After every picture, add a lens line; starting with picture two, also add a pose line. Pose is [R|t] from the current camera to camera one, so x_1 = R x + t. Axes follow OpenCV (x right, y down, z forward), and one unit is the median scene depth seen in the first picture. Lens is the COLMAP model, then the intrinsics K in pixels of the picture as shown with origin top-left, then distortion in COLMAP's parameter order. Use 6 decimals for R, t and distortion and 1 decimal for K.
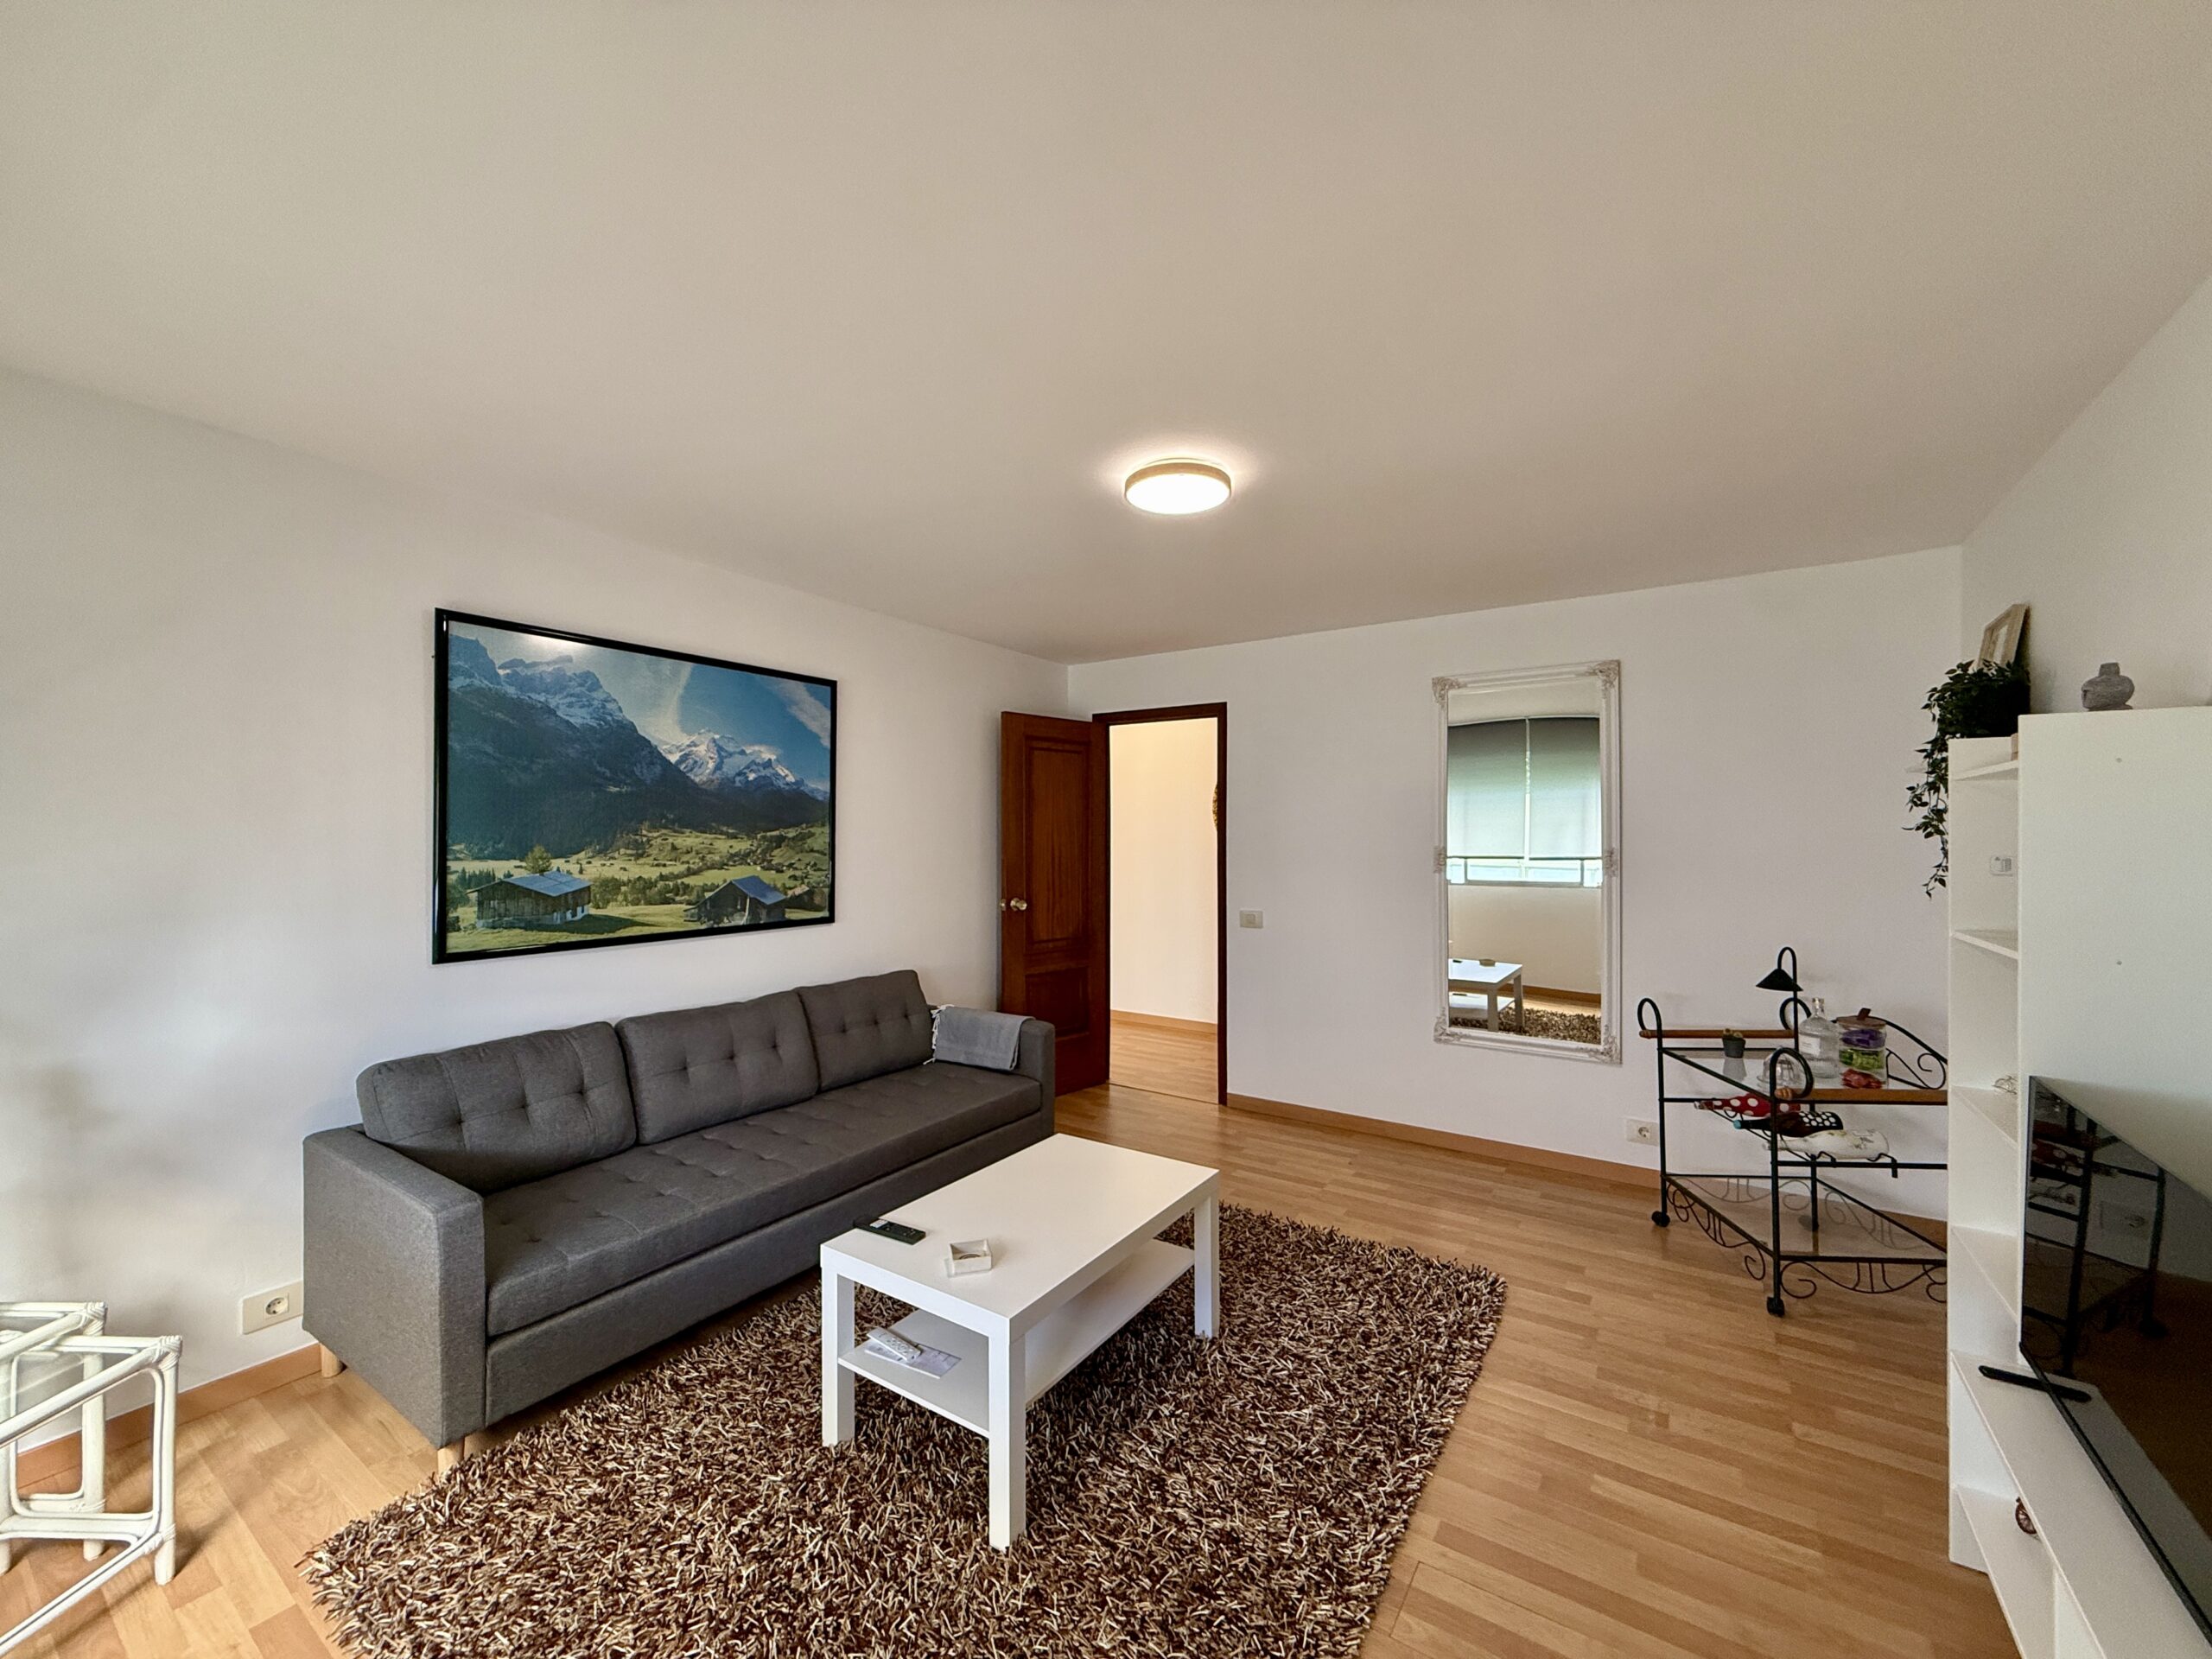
lens RADIAL K [[887.2, 0, 1092.2], [0, 887.2, 831.1], [0, 0, 1]] dist [0.009049, -0.001021]
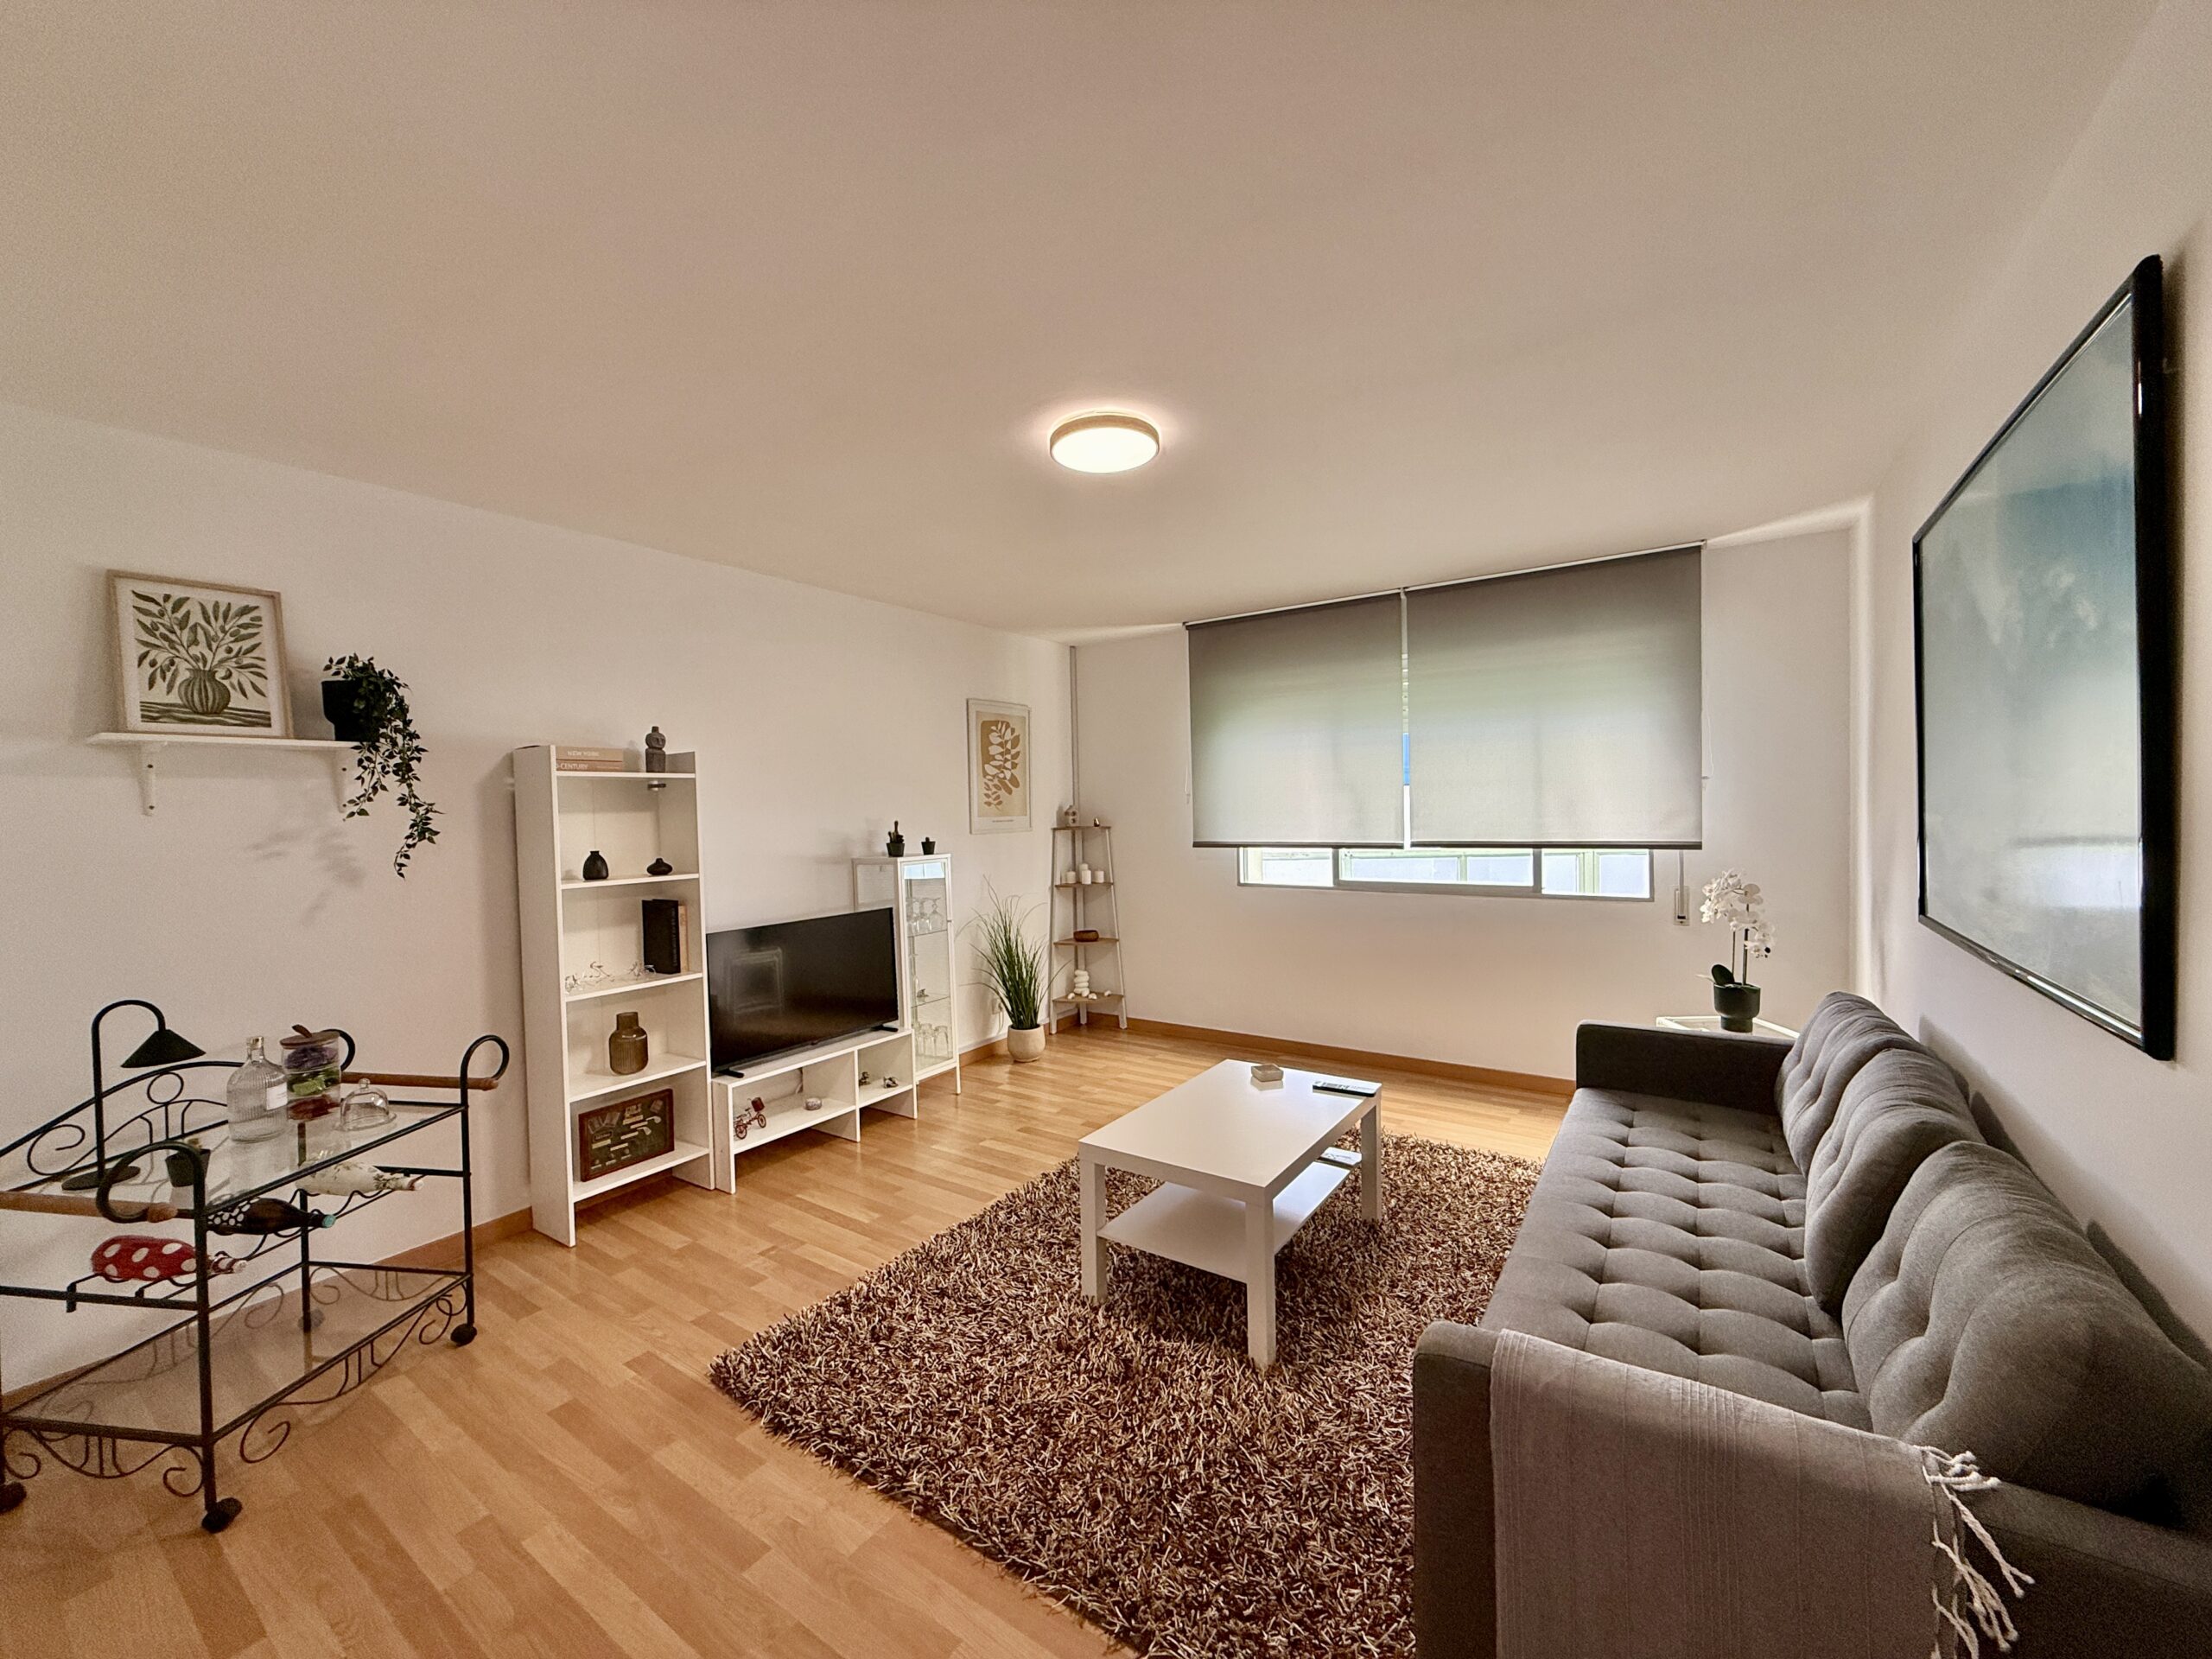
lens RADIAL K [[887.2, 0, 1106.4], [0, 887.2, 841.2], [0, 0, 1]] dist [0.009049, -0.001021]
pose [[-0.999721, 0.023606, 0.001087, 0.103887], [0.023628, 0.999243, 0.030917, 0.016354], [-0.000356, 0.030934, -0.999521, 2.038272]]
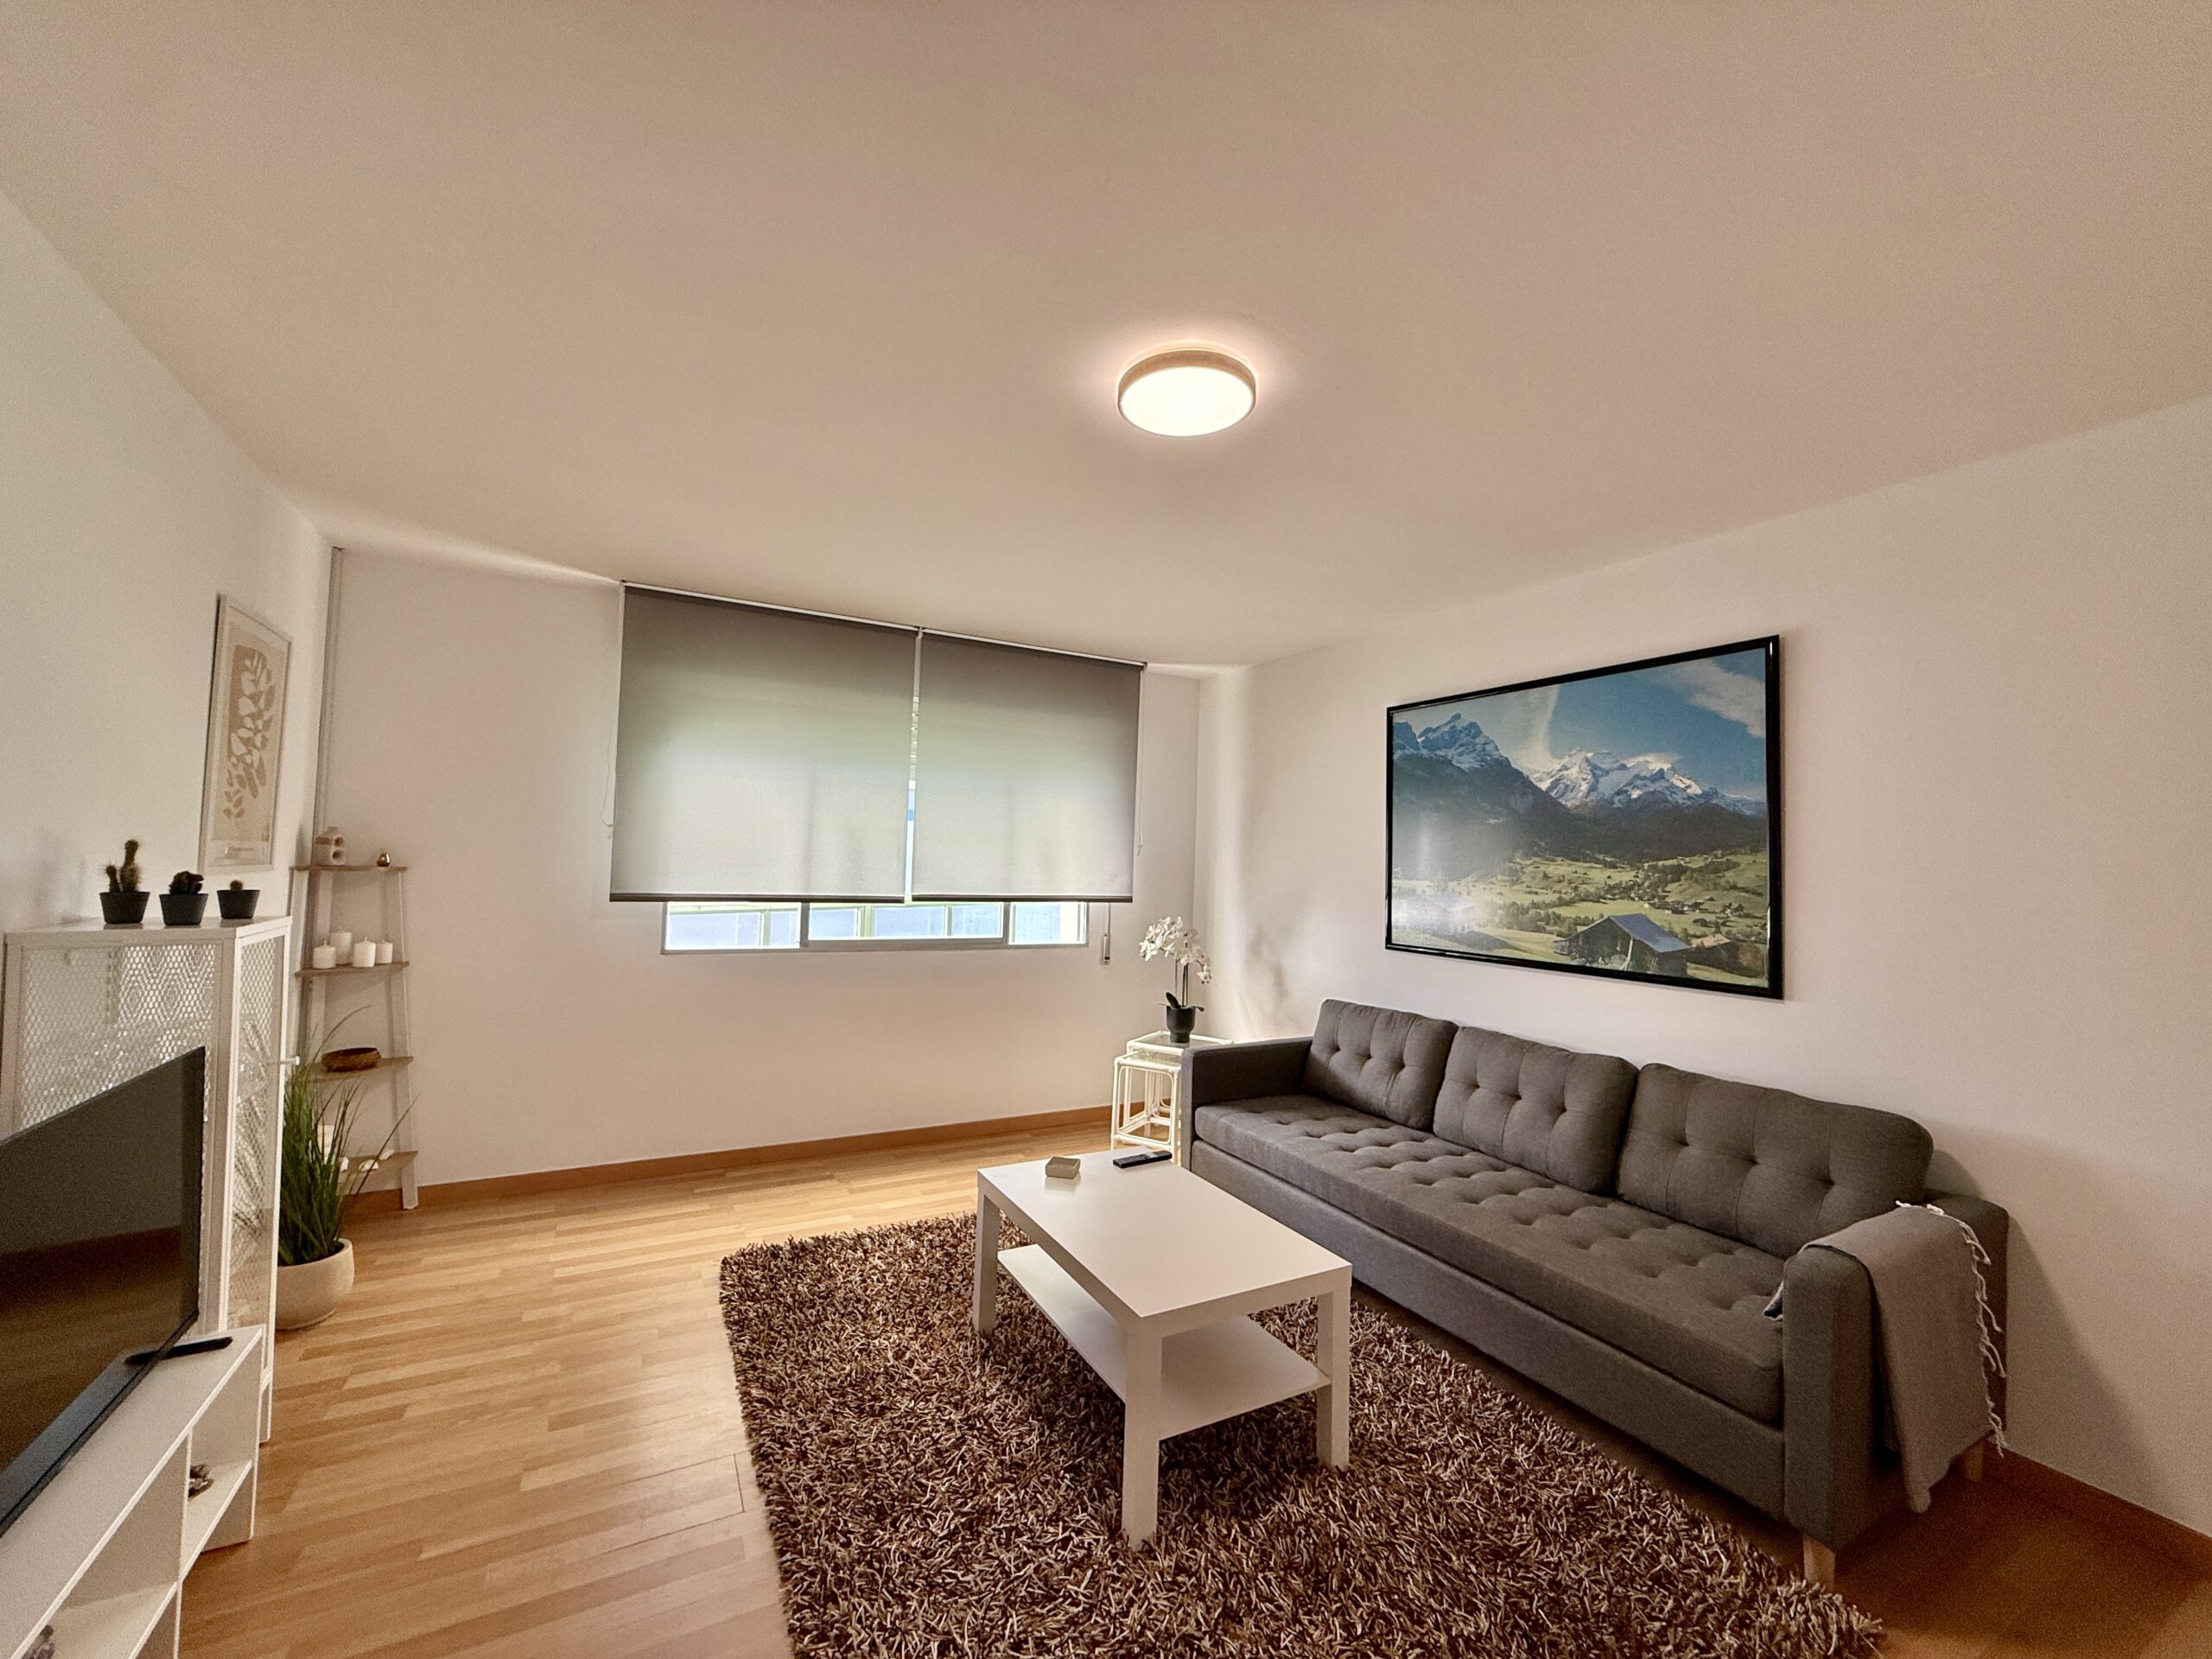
lens RADIAL K [[887.2, 0, 1098.8], [0, 887.2, 838.0], [0, 0, 1]] dist [0.009049, -0.001021]
pose [[-0.453847, -0.038688, -0.890239, 0.830013], [-0.022351, 0.999237, -0.032030, 0.025039], [0.890799, 0.005361, -0.454365, 1.320593]]
